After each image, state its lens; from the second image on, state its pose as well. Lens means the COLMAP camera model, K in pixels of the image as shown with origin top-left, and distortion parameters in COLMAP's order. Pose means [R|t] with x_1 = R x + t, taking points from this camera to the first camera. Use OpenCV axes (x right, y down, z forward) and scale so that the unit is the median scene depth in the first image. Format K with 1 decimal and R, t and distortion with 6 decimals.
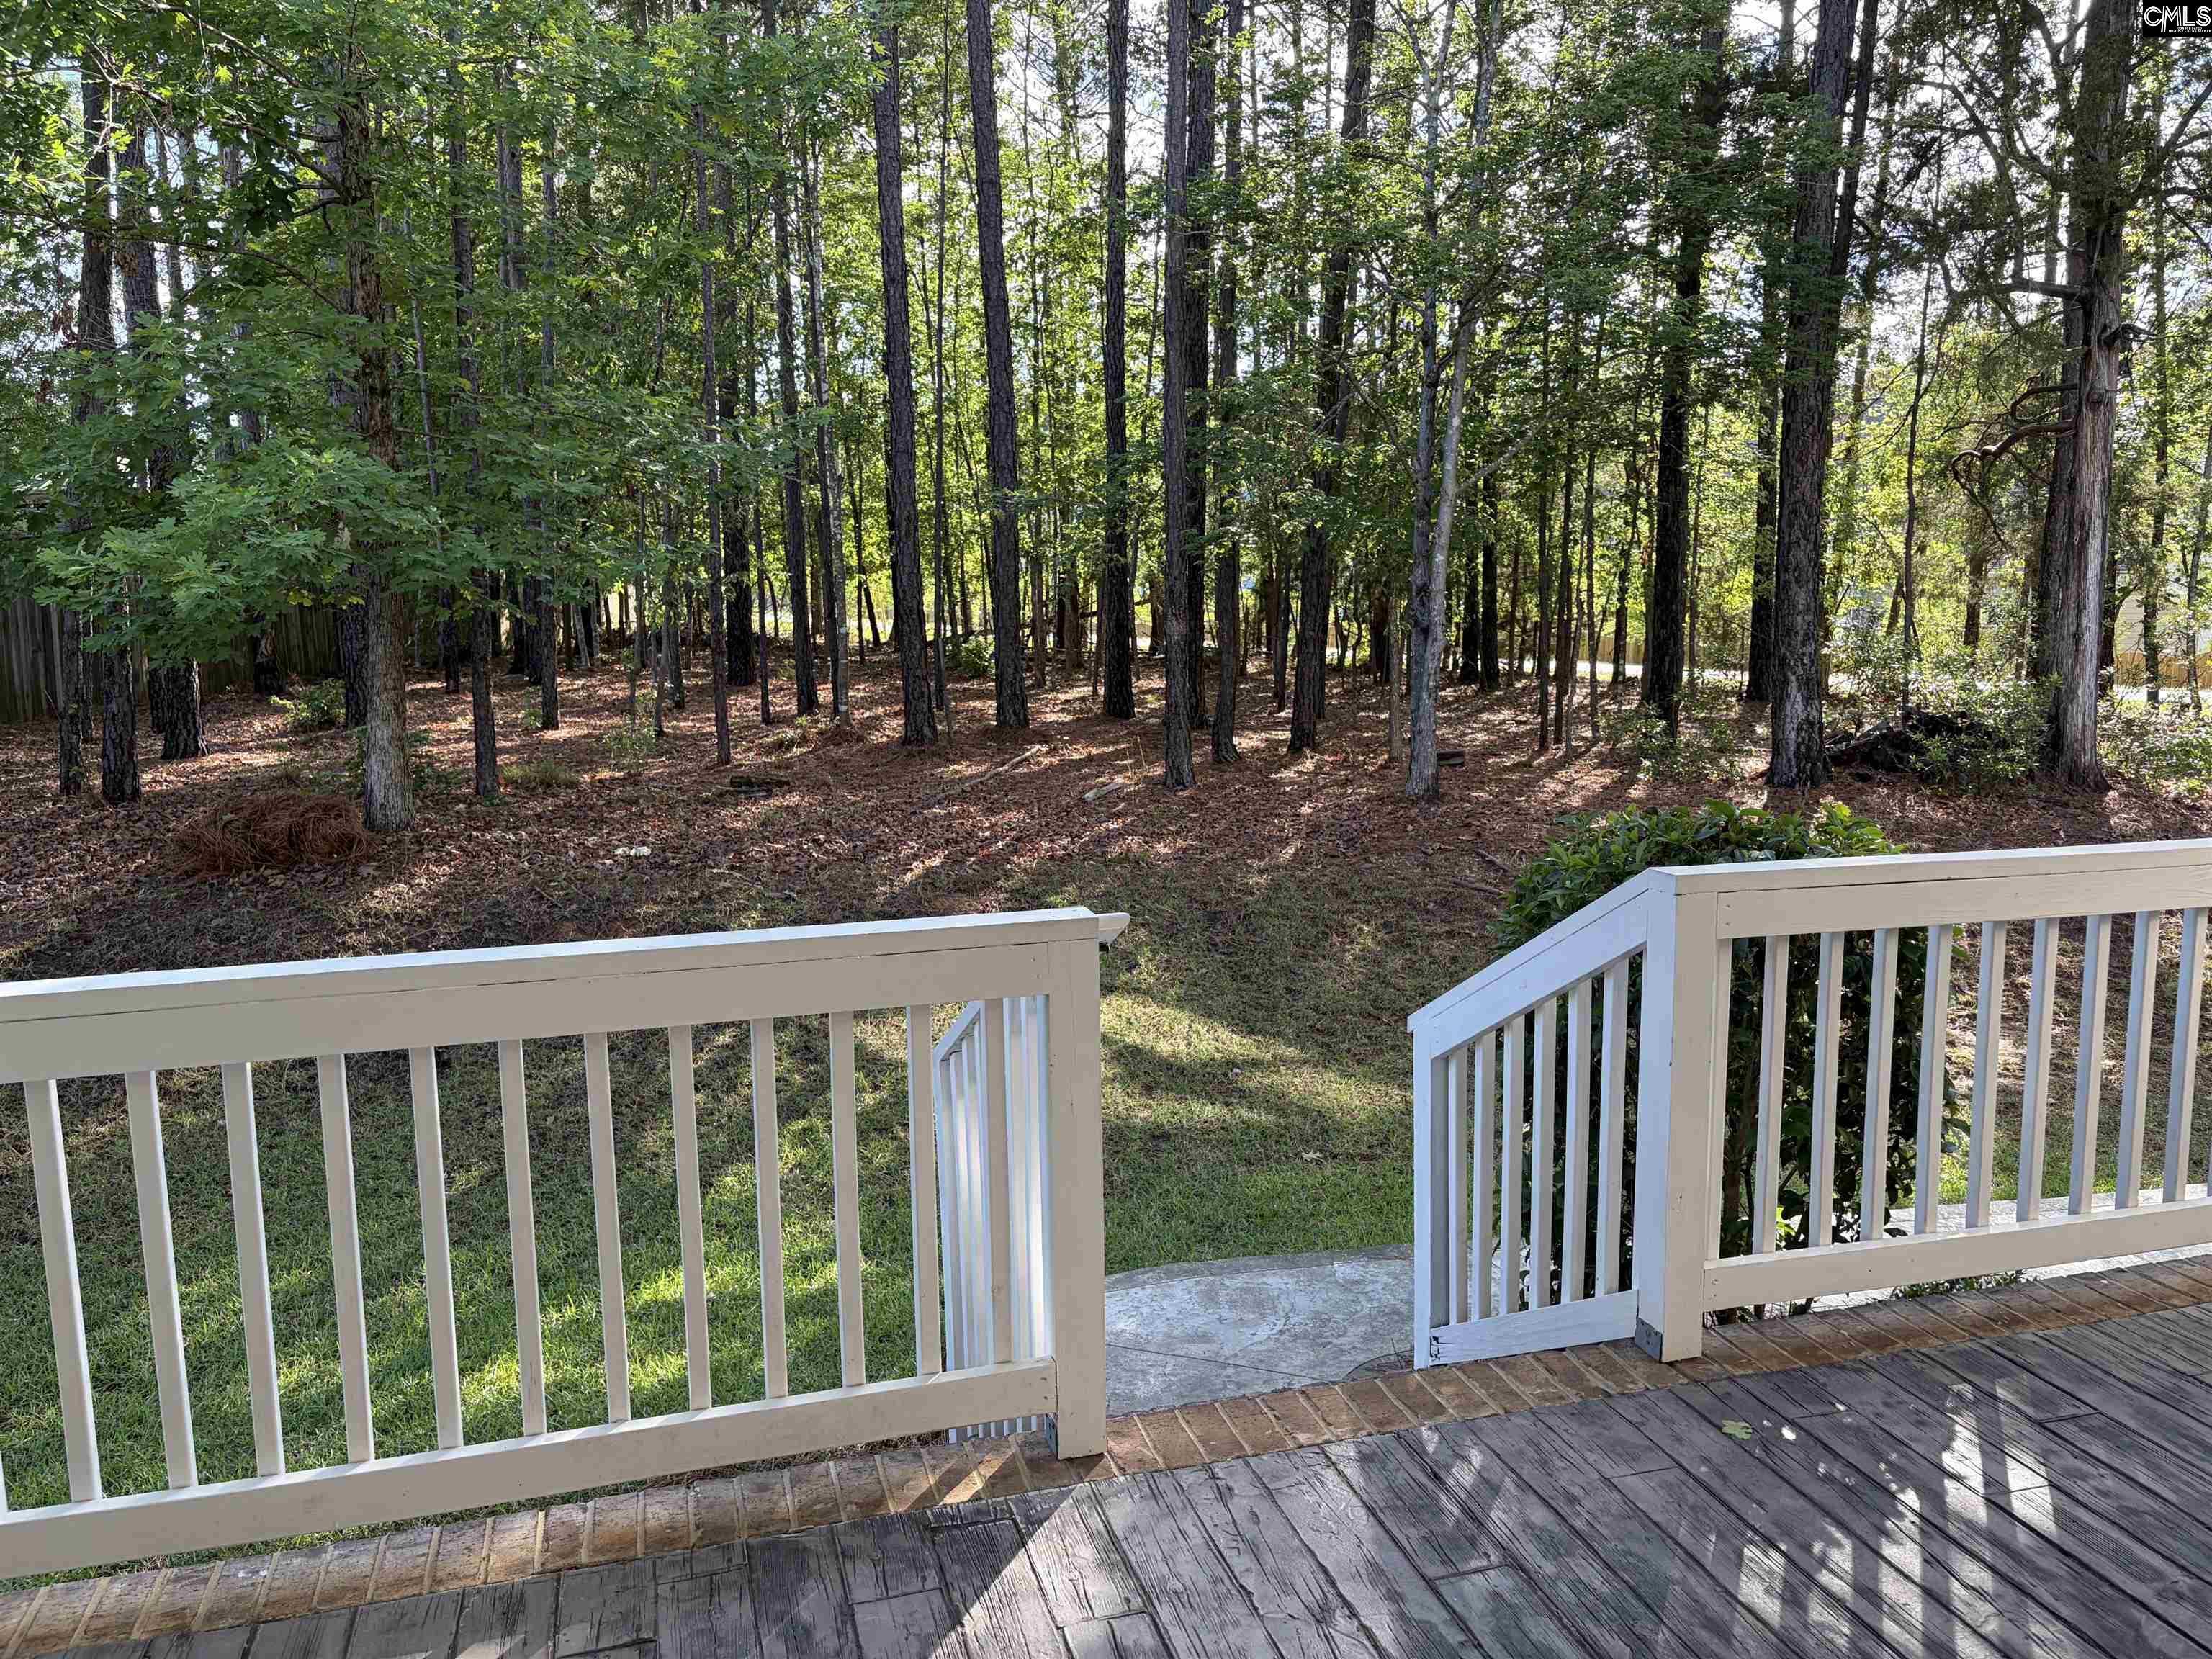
lens RADIAL K [[1677.9, 0, 1114.2], [0, 1677.9, 825.5], [0, 0, 1]] dist [0.056409, -0.052763]
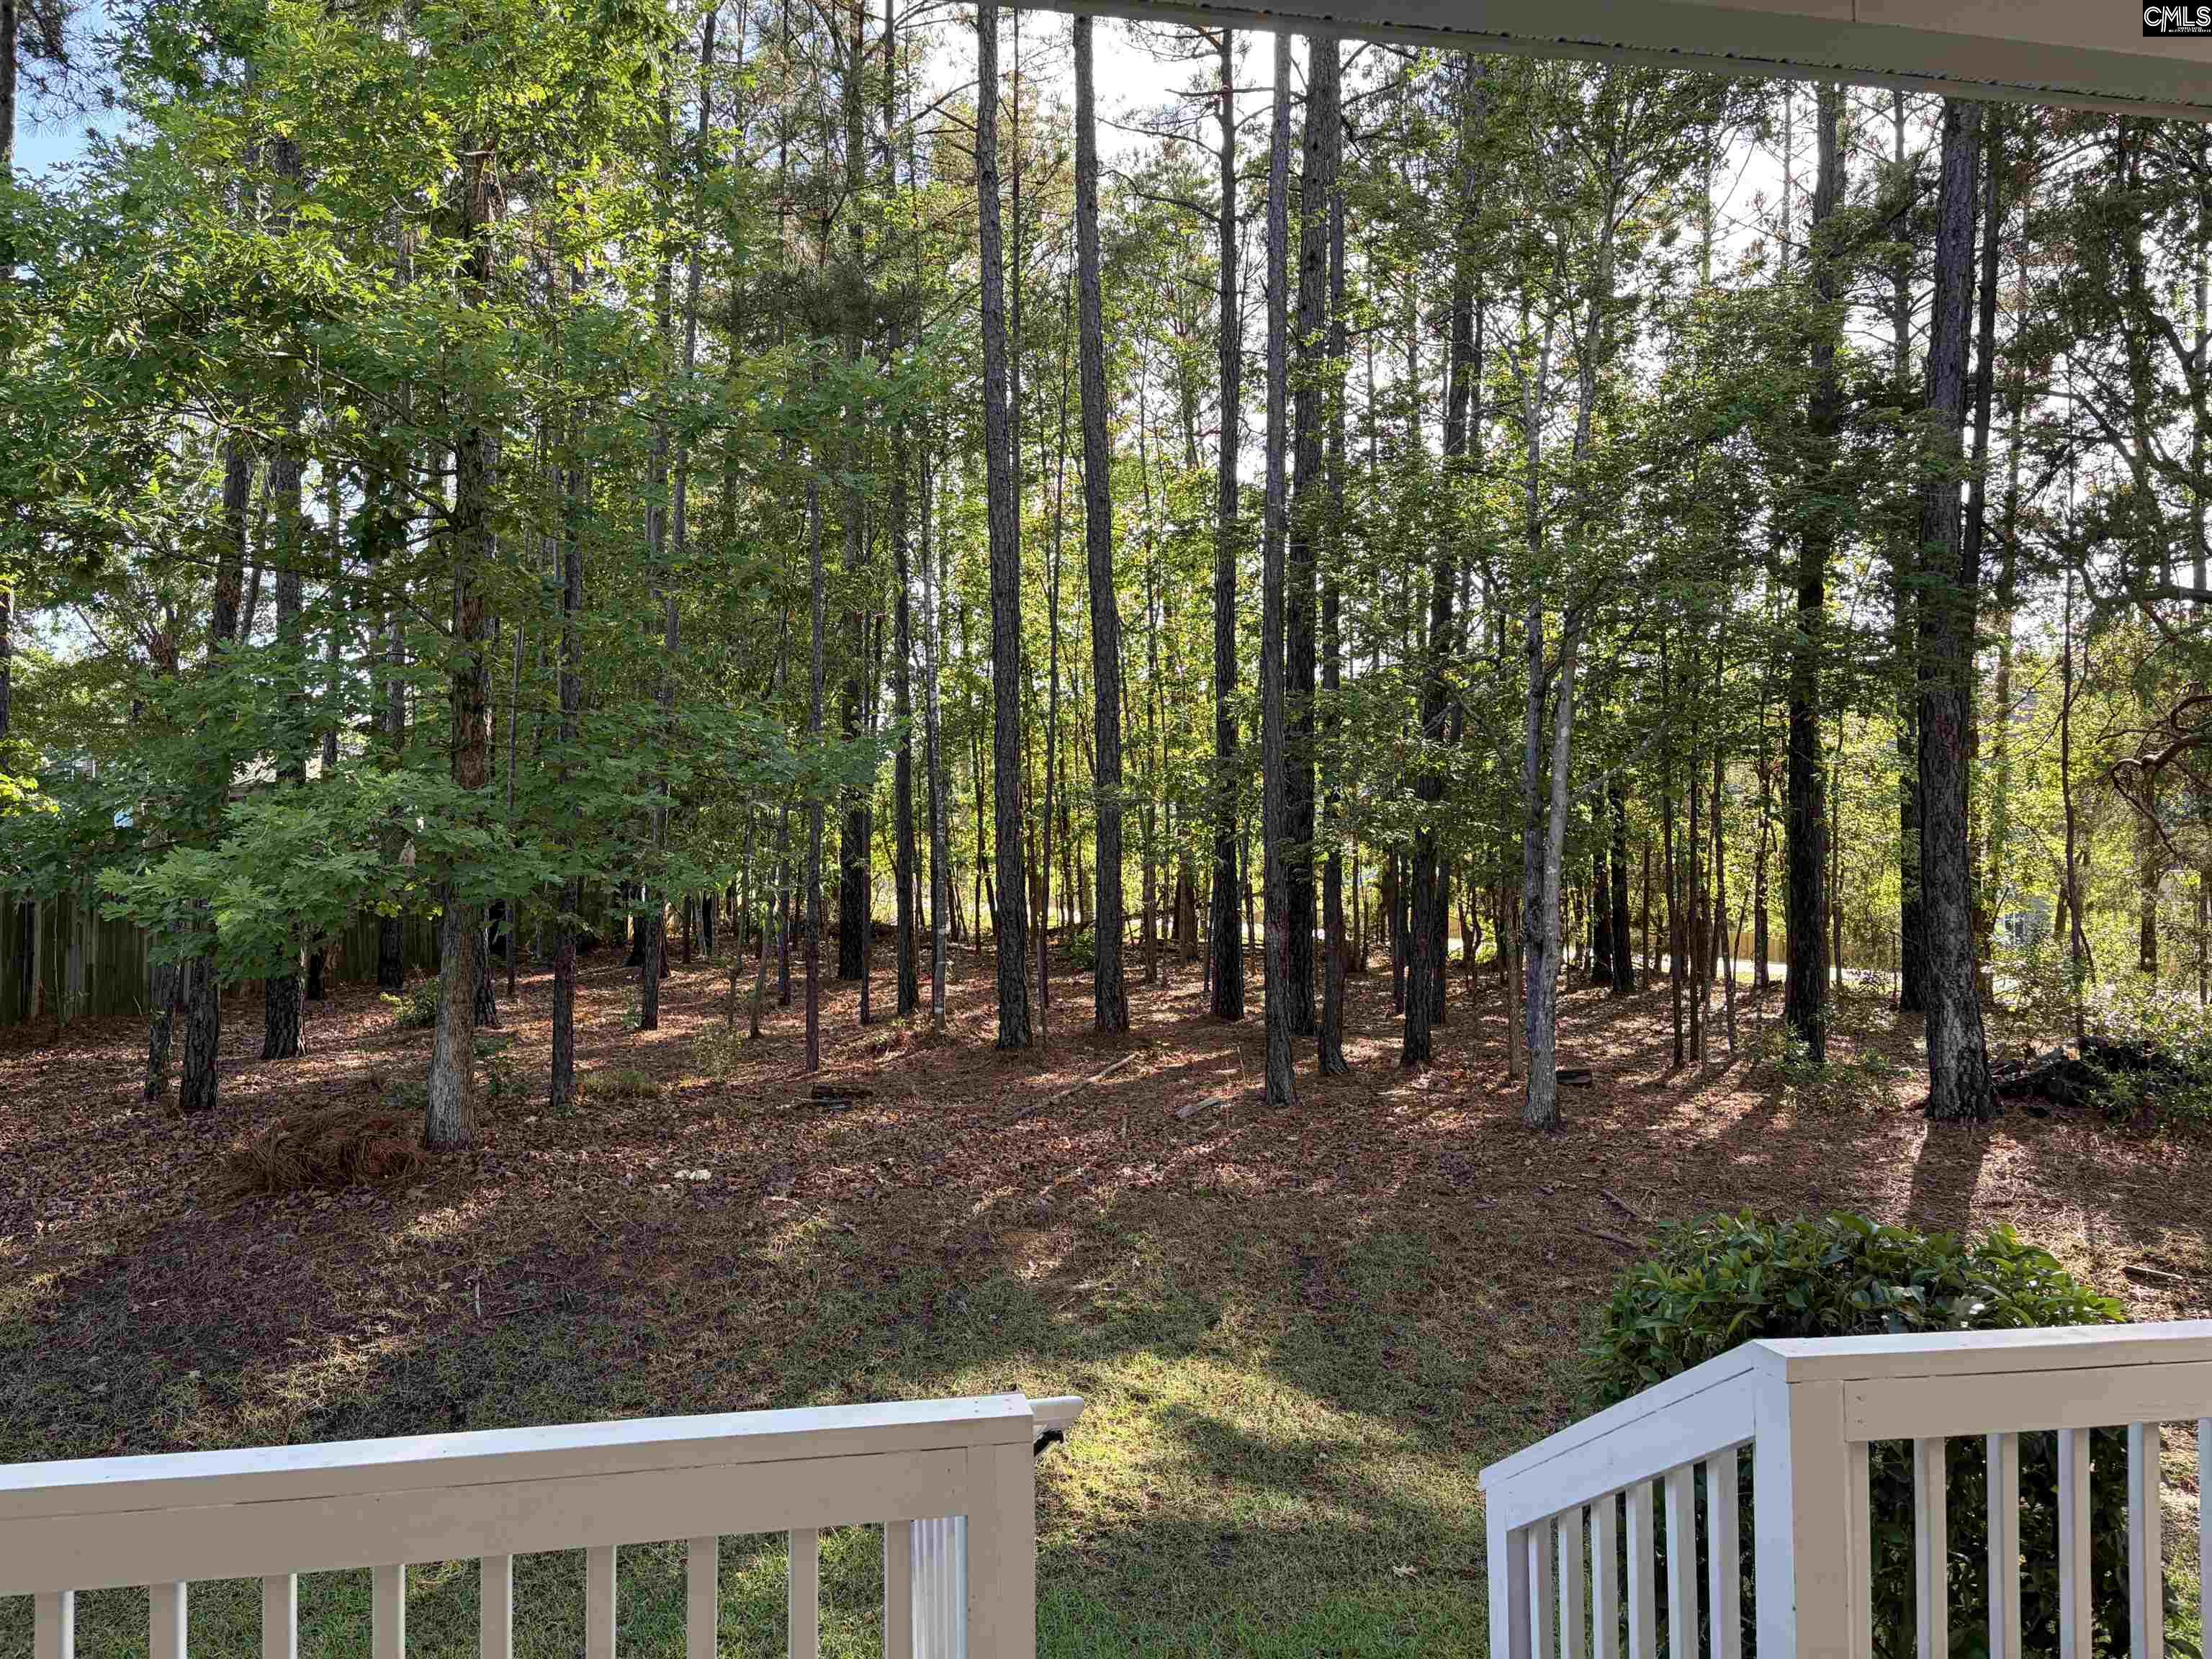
lens RADIAL K [[1677.9, 0, 1109.7], [0, 1677.9, 828.7], [0, 0, 1]] dist [0.056409, -0.052763]
pose [[0.996632, 0.005485, -0.081824, 0.020360], [-0.018843, 0.986382, -0.163390, -0.020288], [0.079813, 0.164382, 0.983162, 0.039061]]
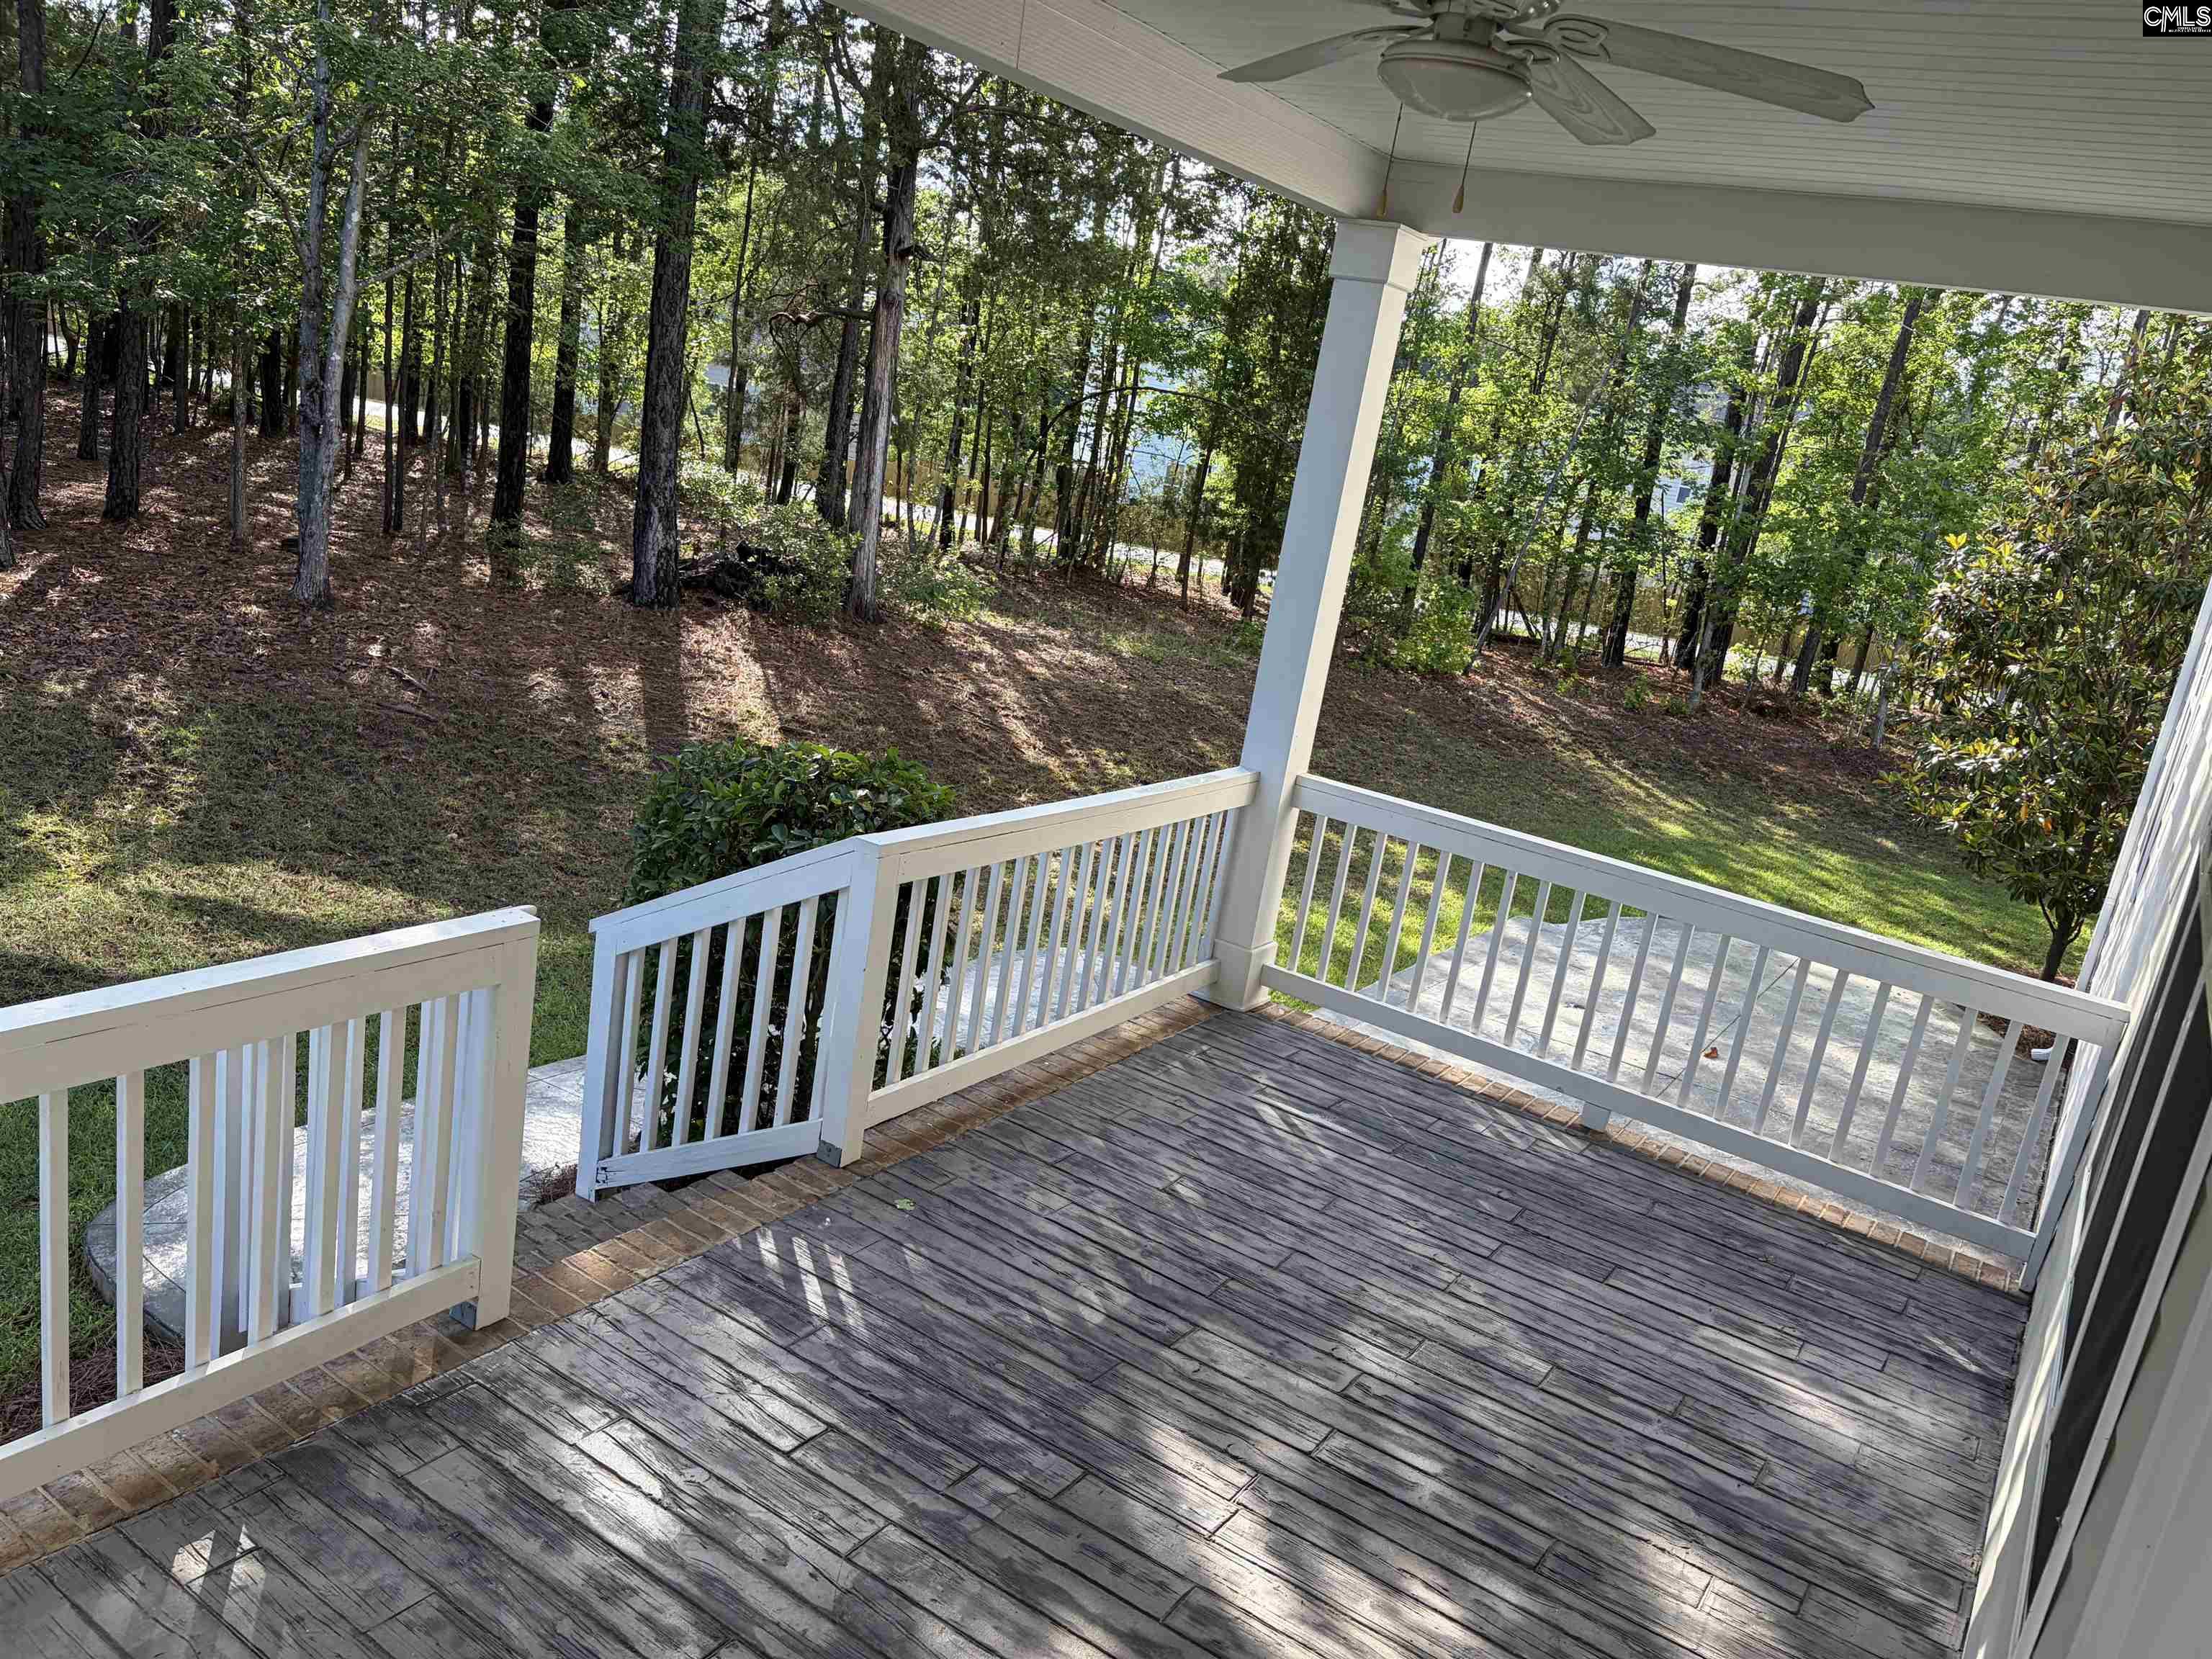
lens RADIAL K [[1677.9, 0, 1110.7], [0, 1677.9, 831.4], [0, 0, 1]] dist [0.056409, -0.052763]
pose [[0.743675, -0.036897, 0.667522, -0.125525], [-0.073049, 0.988013, 0.135995, -0.049827], [-0.664538, -0.149898, 0.732066, -0.047148]]
